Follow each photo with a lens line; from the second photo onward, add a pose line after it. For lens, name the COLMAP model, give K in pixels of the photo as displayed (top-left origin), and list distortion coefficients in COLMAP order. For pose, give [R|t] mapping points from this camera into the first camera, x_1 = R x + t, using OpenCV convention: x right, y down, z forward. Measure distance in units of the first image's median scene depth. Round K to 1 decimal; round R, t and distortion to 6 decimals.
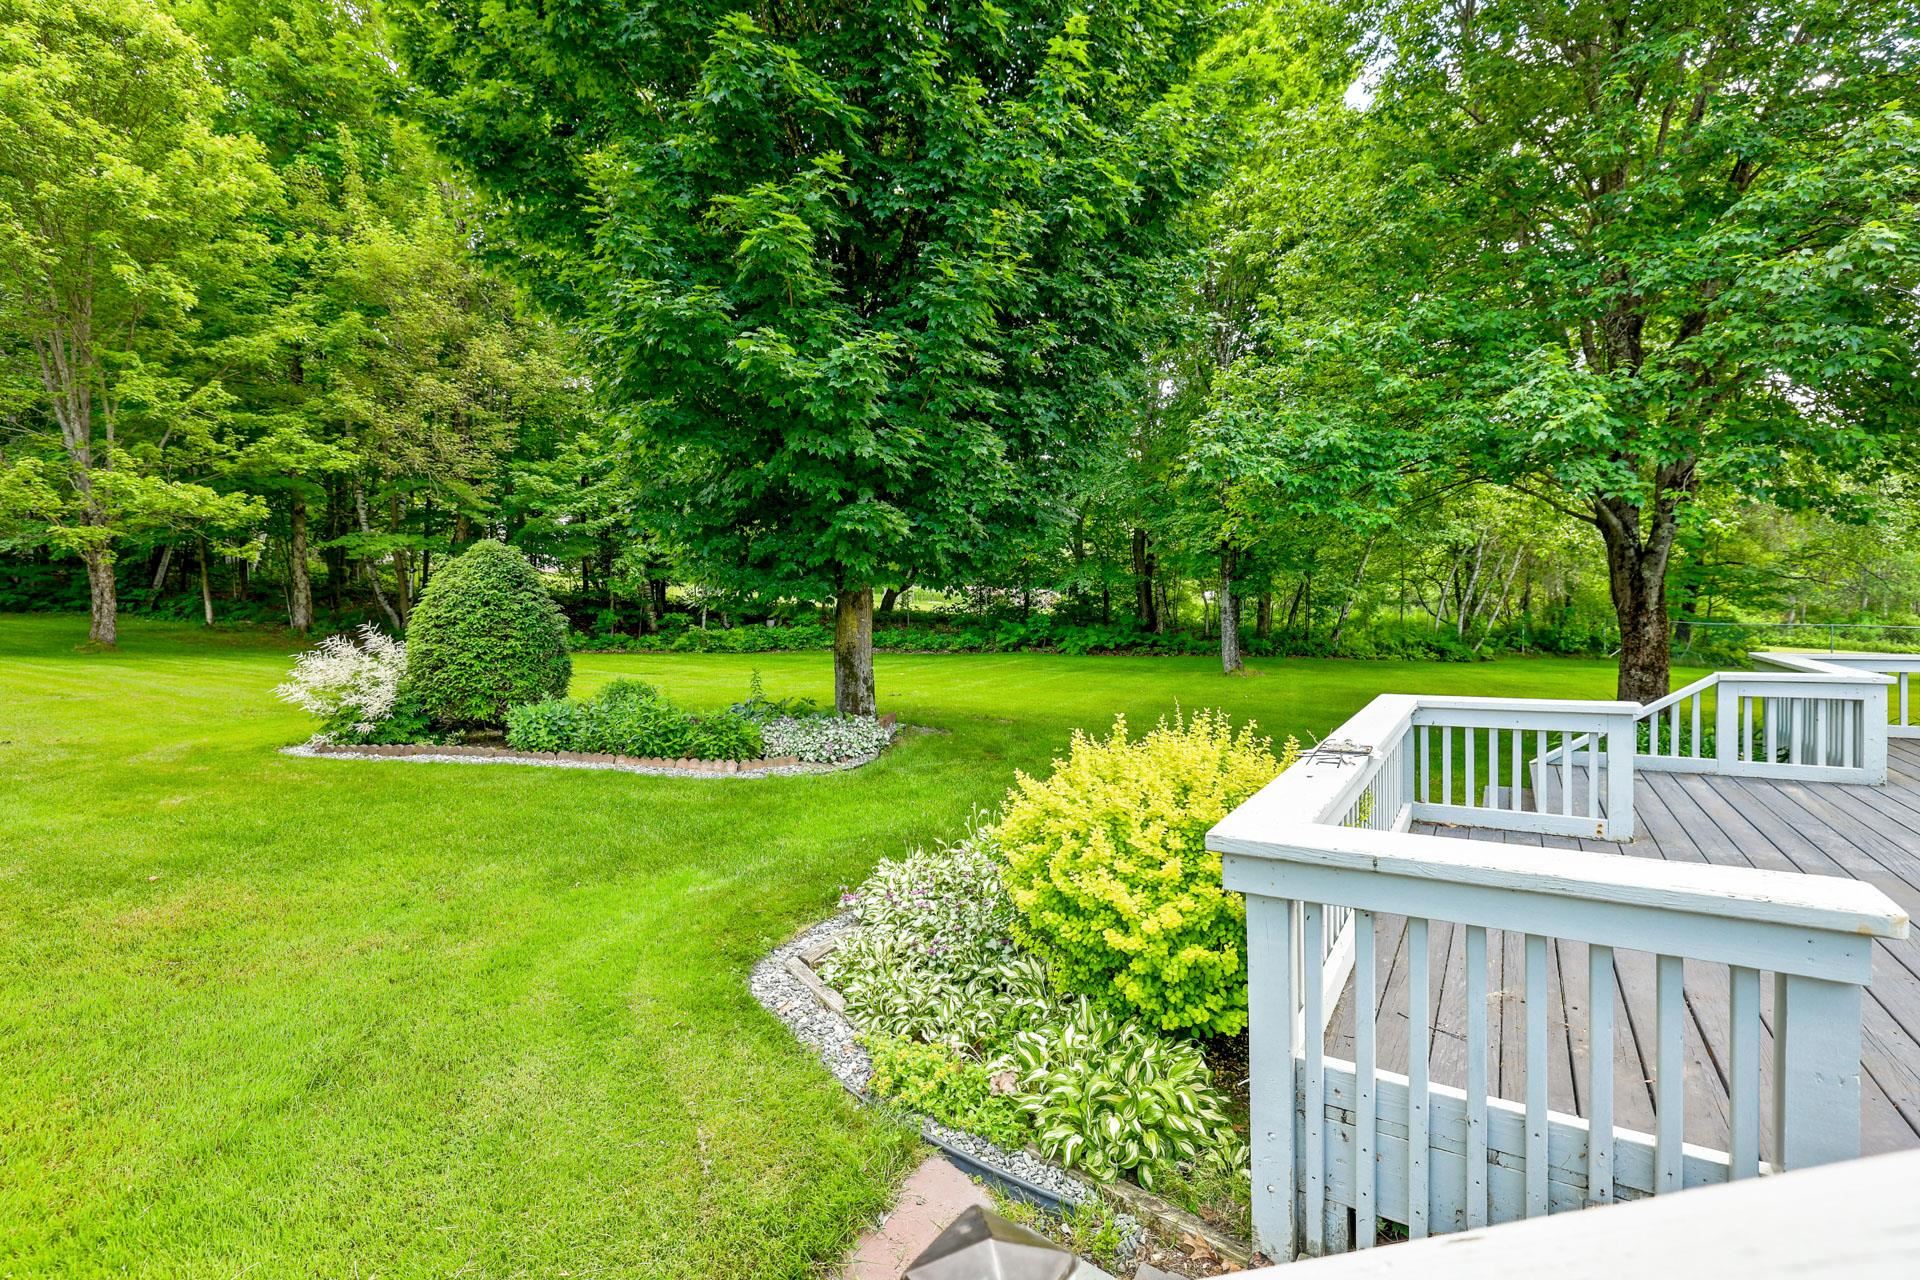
lens RADIAL K [[861.1, 0, 964.5], [0, 861.1, 631.0], [0, 0, 1]] dist [-0.016884, 0.000789]
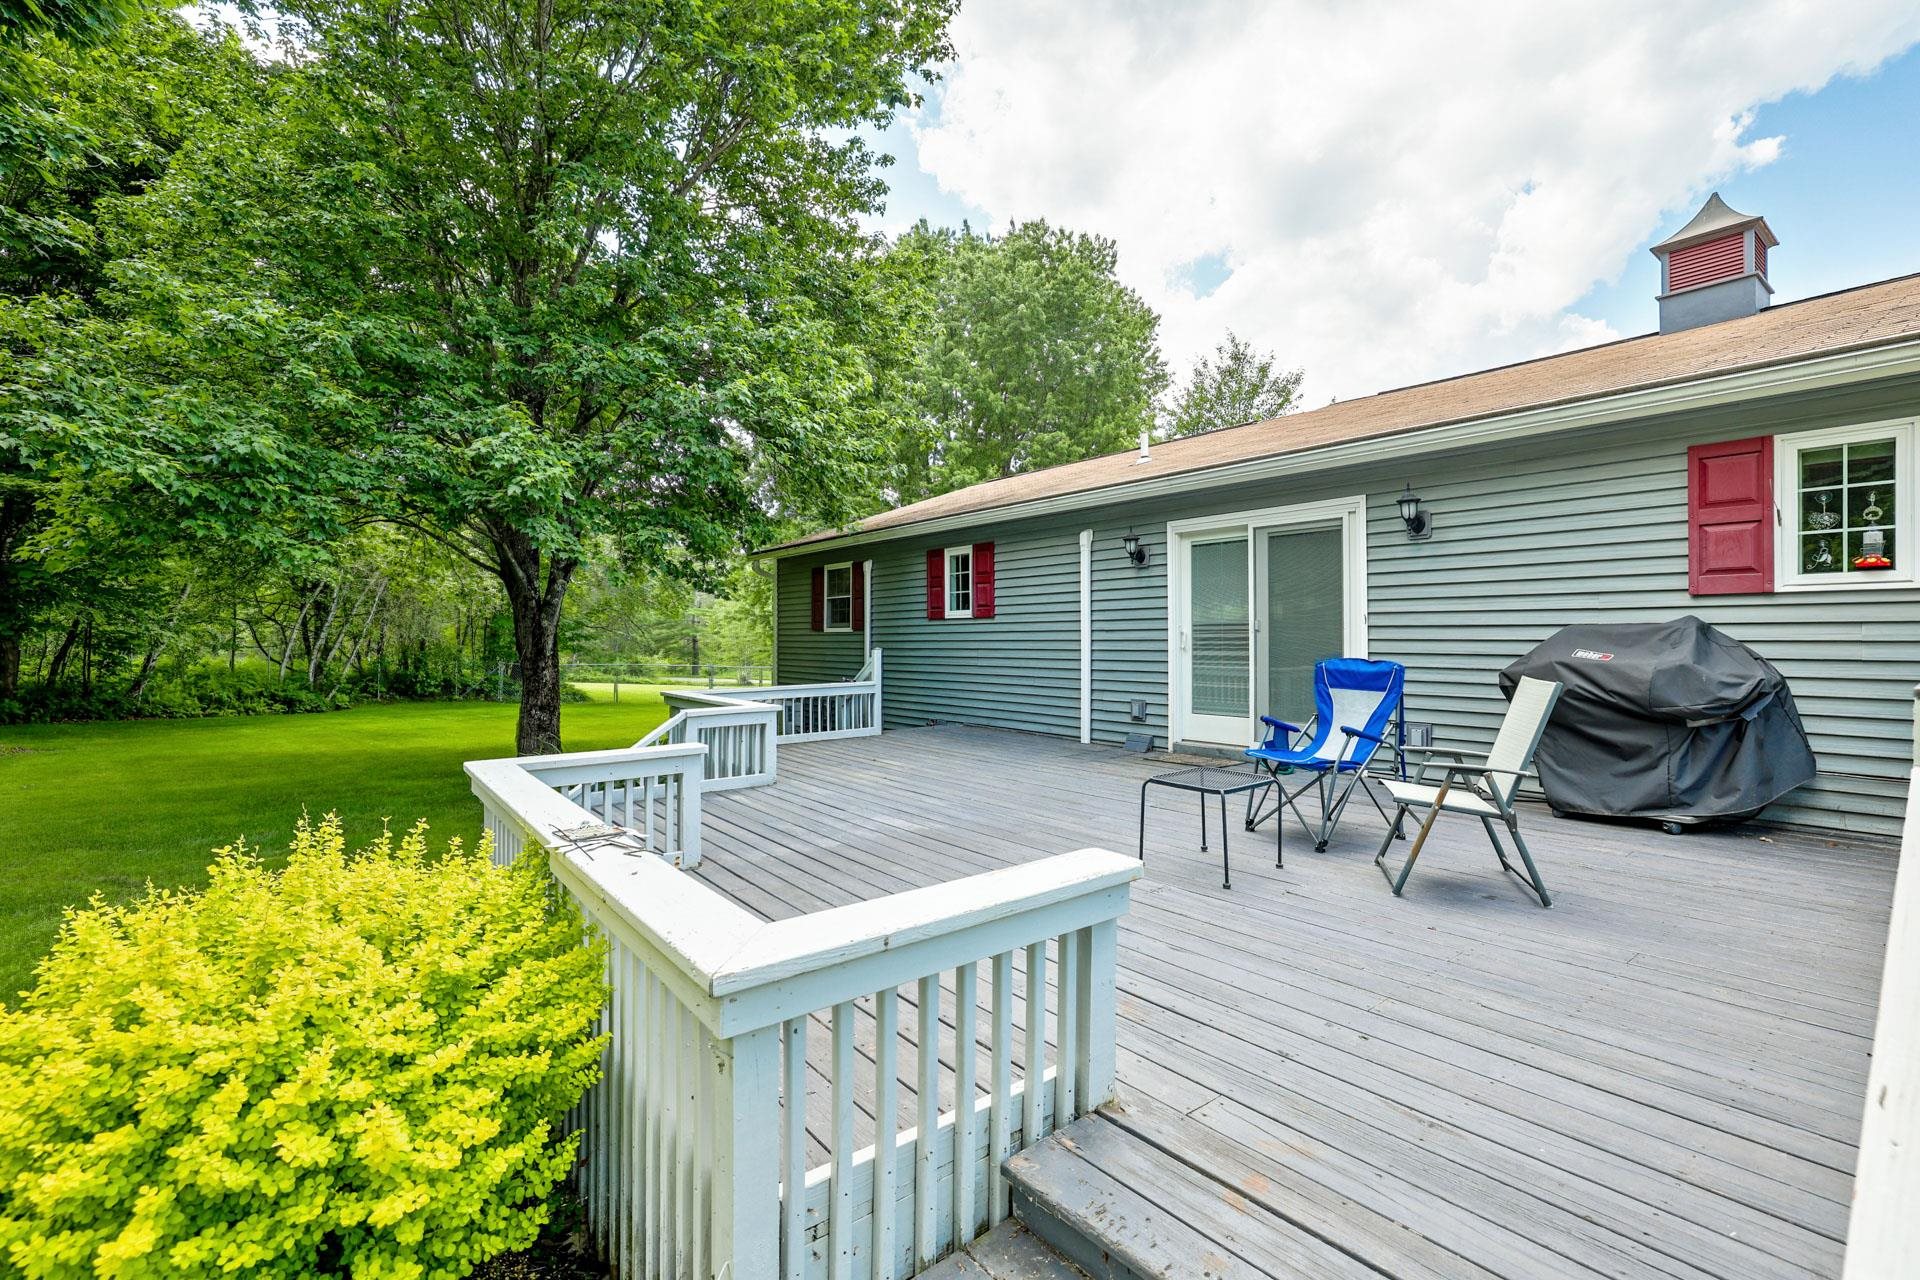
lens RADIAL K [[861.1, 0, 979.1], [0, 861.1, 625.6], [0, 0, 1]] dist [-0.016884, 0.000789]
pose [[0.341725, 0.024648, 0.939477, -0.068698], [0.028068, 0.998942, -0.036418, -0.008267], [-0.939381, 0.038814, 0.340672, 0.093271]]
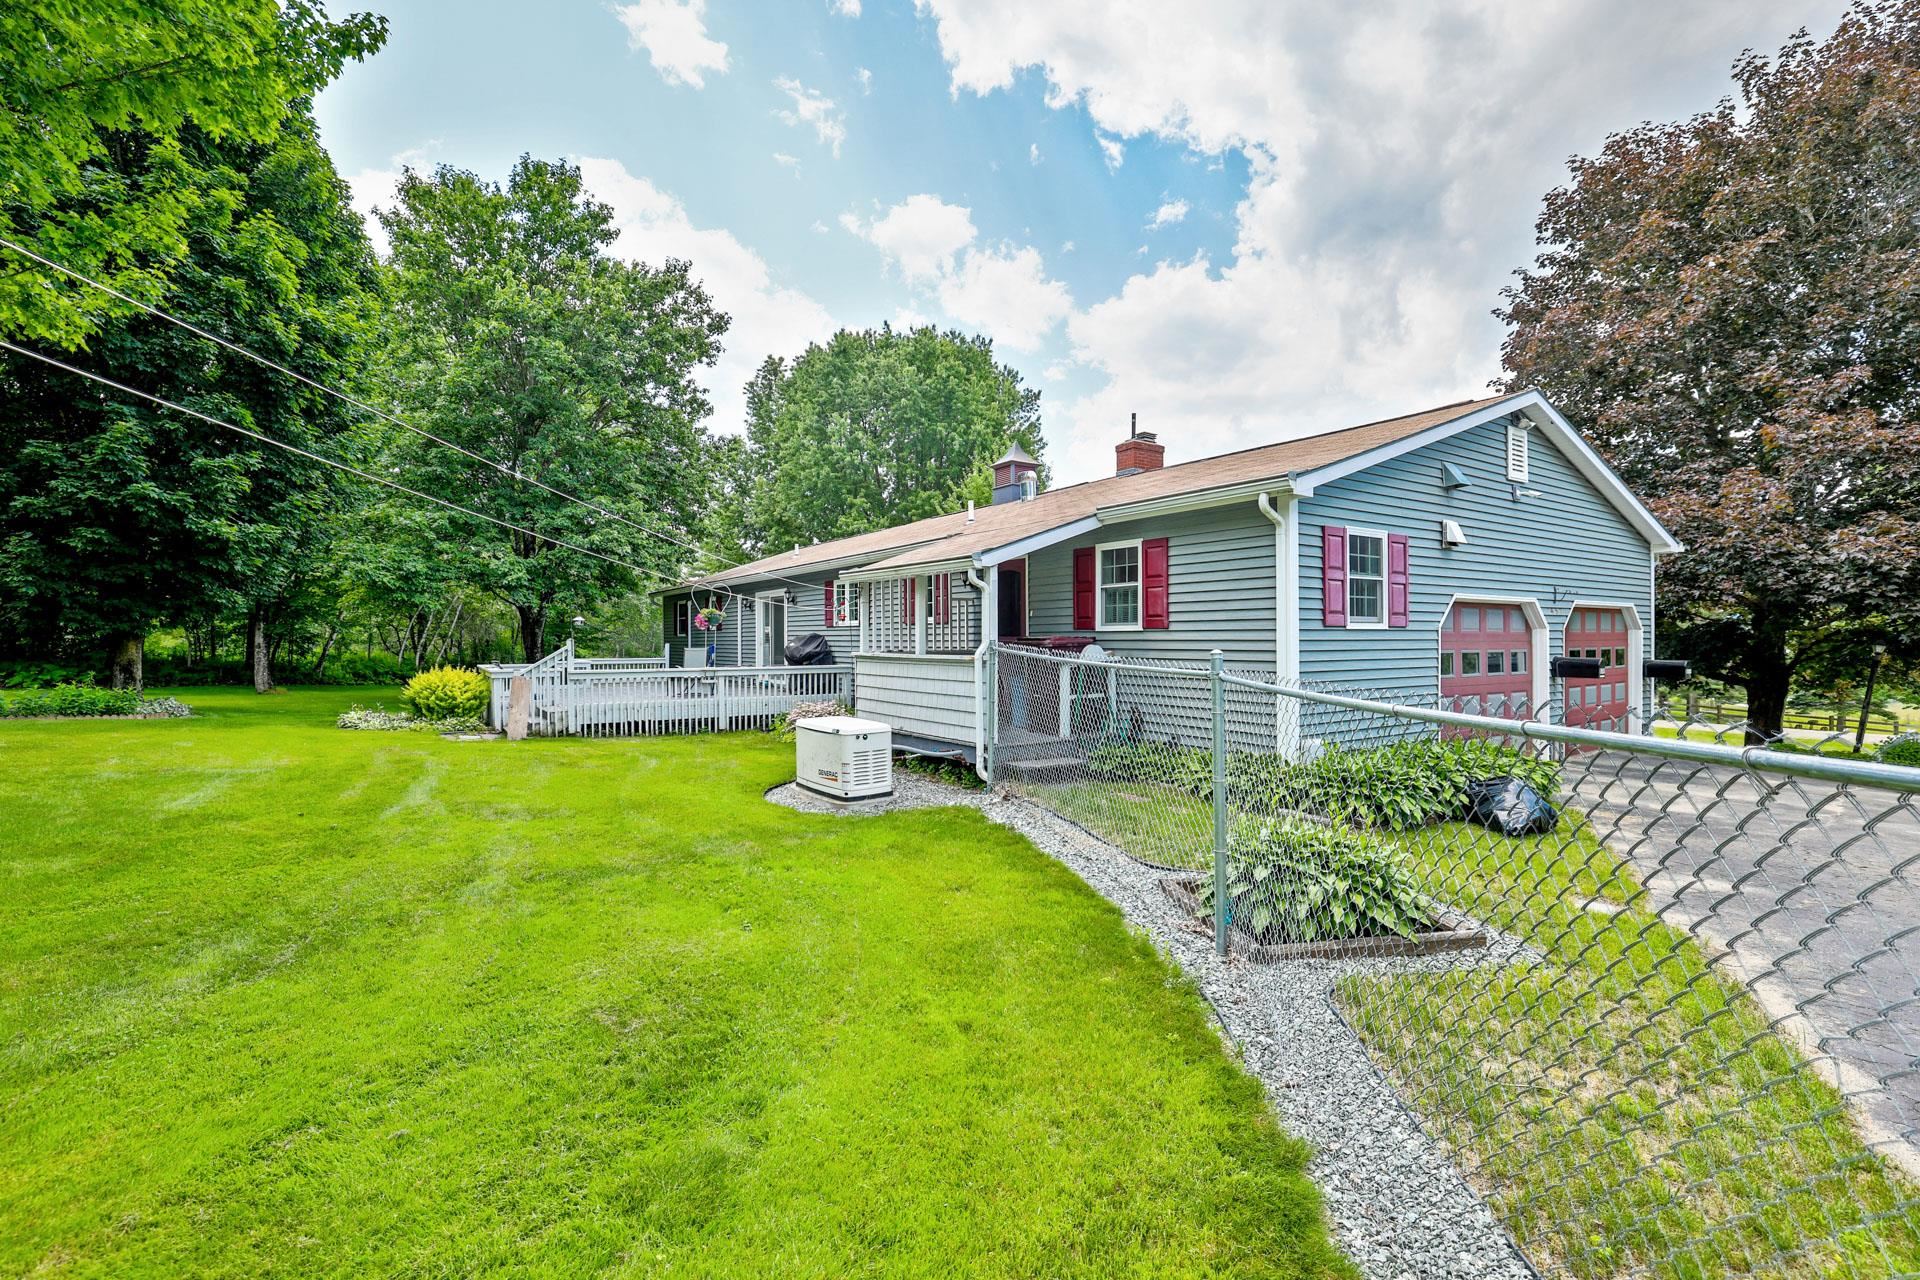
lens RADIAL K [[861.1, 0, 945.7], [0, 861.1, 649.3], [0, 0, 1]] dist [-0.016884, 0.000789]
pose [[0.429917, 0.013051, 0.902774, -0.872201], [0.013536, 0.999690, -0.020898, 0.048979], [-0.902767, 0.021204, 0.429607, -1.060477]]
